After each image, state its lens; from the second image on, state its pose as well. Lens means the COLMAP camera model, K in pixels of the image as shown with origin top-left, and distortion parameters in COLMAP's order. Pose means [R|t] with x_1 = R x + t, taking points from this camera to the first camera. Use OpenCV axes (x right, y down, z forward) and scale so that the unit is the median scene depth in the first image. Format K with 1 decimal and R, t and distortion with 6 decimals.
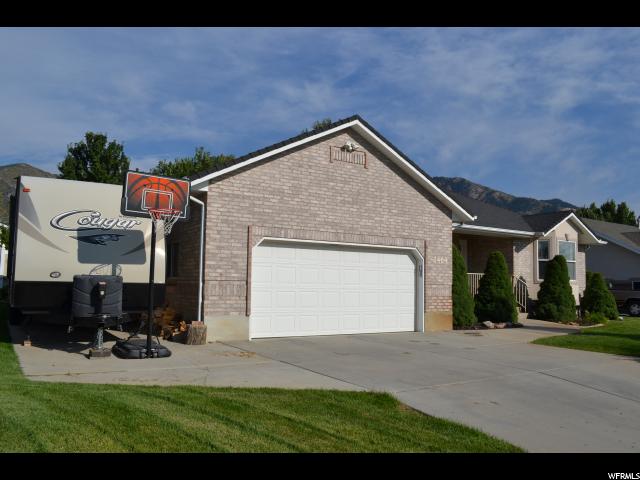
lens RADIAL K [[515.5, 0, 320.0], [0, 515.5, 240.0], [0, 0, 1]] dist [-0.078805, 0.007533]
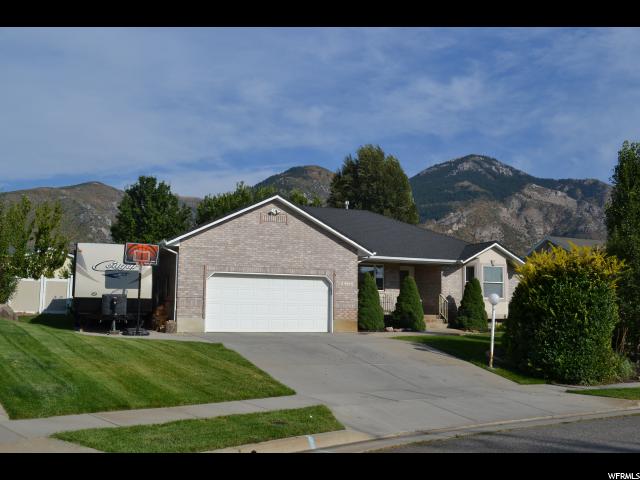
lens RADIAL K [[596.3, 0, 320.0], [0, 596.3, 240.0], [0, 0, 1]] dist [-0.071329, -0.001128]
pose [[0.985080, -0.025357, -0.170218, 0.504303], [0.019820, 0.999220, -0.034151, -0.031690], [0.170952, 0.030268, 0.984814, -0.764539]]
